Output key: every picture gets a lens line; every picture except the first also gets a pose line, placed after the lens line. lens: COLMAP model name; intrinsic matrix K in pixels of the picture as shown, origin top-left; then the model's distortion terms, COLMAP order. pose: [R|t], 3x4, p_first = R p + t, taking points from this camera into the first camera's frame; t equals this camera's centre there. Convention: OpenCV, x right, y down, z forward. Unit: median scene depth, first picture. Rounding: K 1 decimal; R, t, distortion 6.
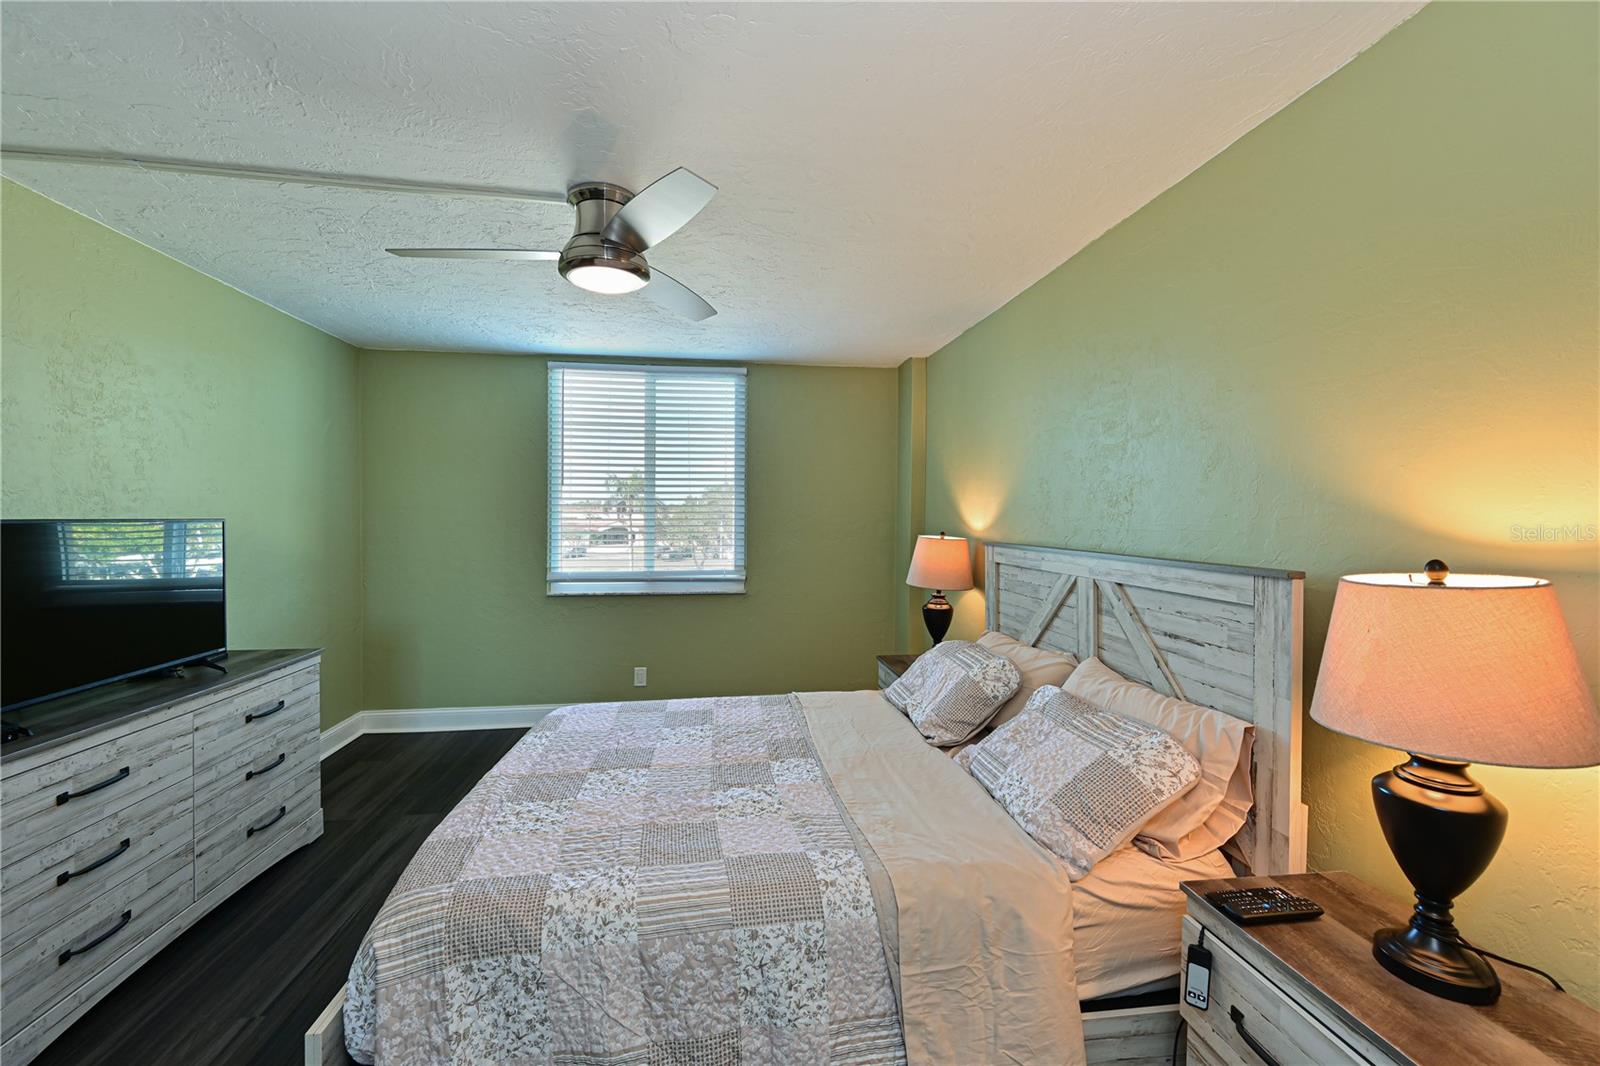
lens RADIAL K [[627.6, 0, 805.9], [0, 627.6, 522.8], [0, 0, 1]] dist [0.000149, 0.000041]
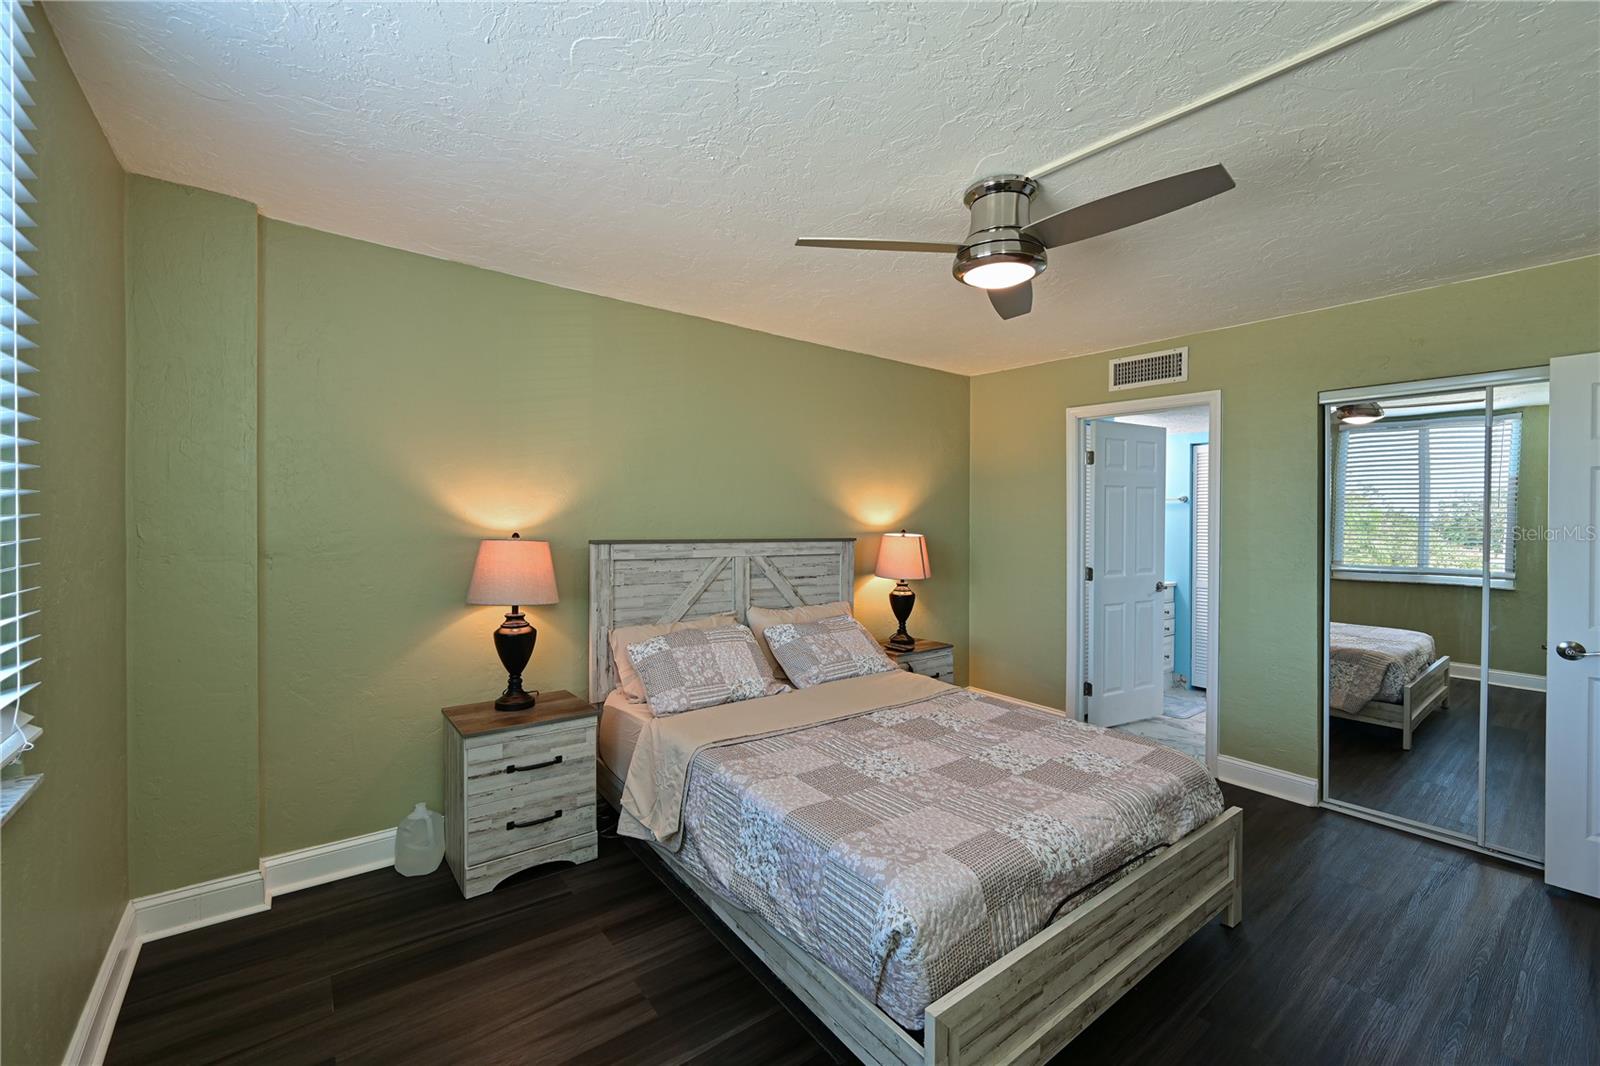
lens RADIAL K [[635.1, 0, 802.5], [0, 635.1, 525.4], [0, 0, 1]] dist [-0.019604, 0.000027]
pose [[-0.476856, -0.010272, 0.878921, -0.973644], [0.001258, 0.999923, 0.012369, -0.005216], [-0.878980, 0.007004, -0.476806, 1.632486]]
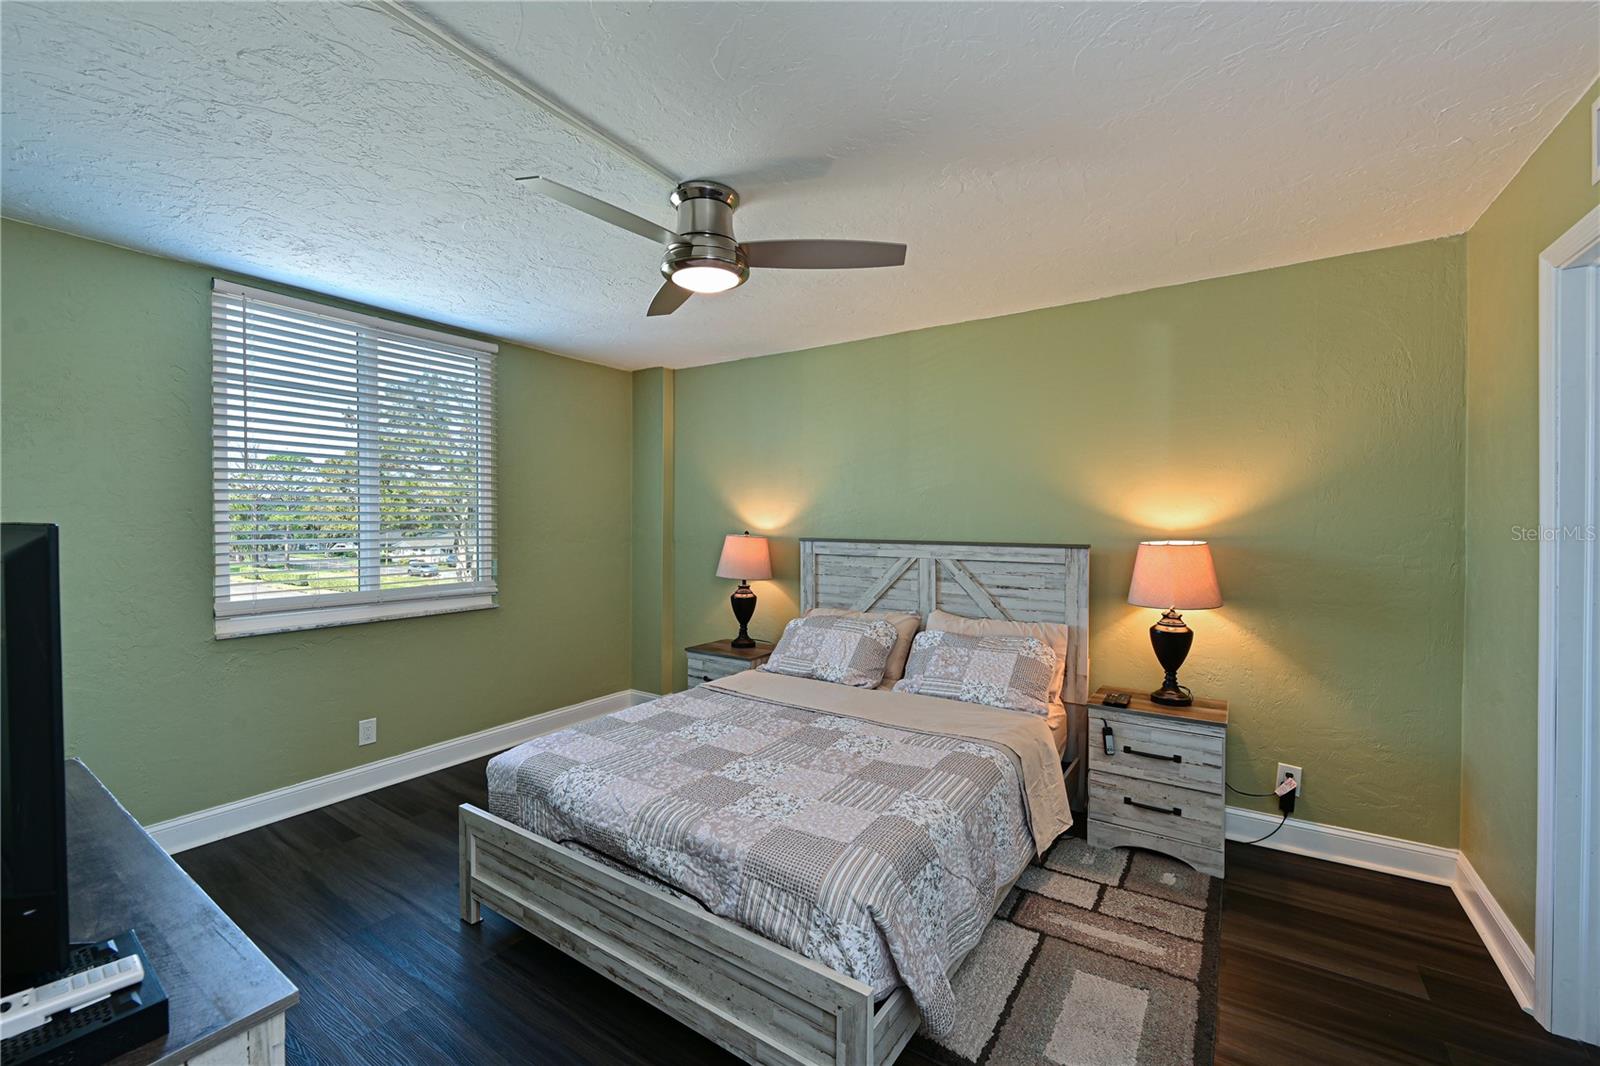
lens RADIAL K [[649.3, 0, 797.3], [0, 649.3, 533.4], [0, 0, 1]] dist [-0.000044, 0.000170]
pose [[0.671450, -0.017702, 0.740838, -0.937246], [0.008482, 0.999833, 0.016202, -0.000424], [-0.741001, -0.004595, 0.671488, 0.189813]]
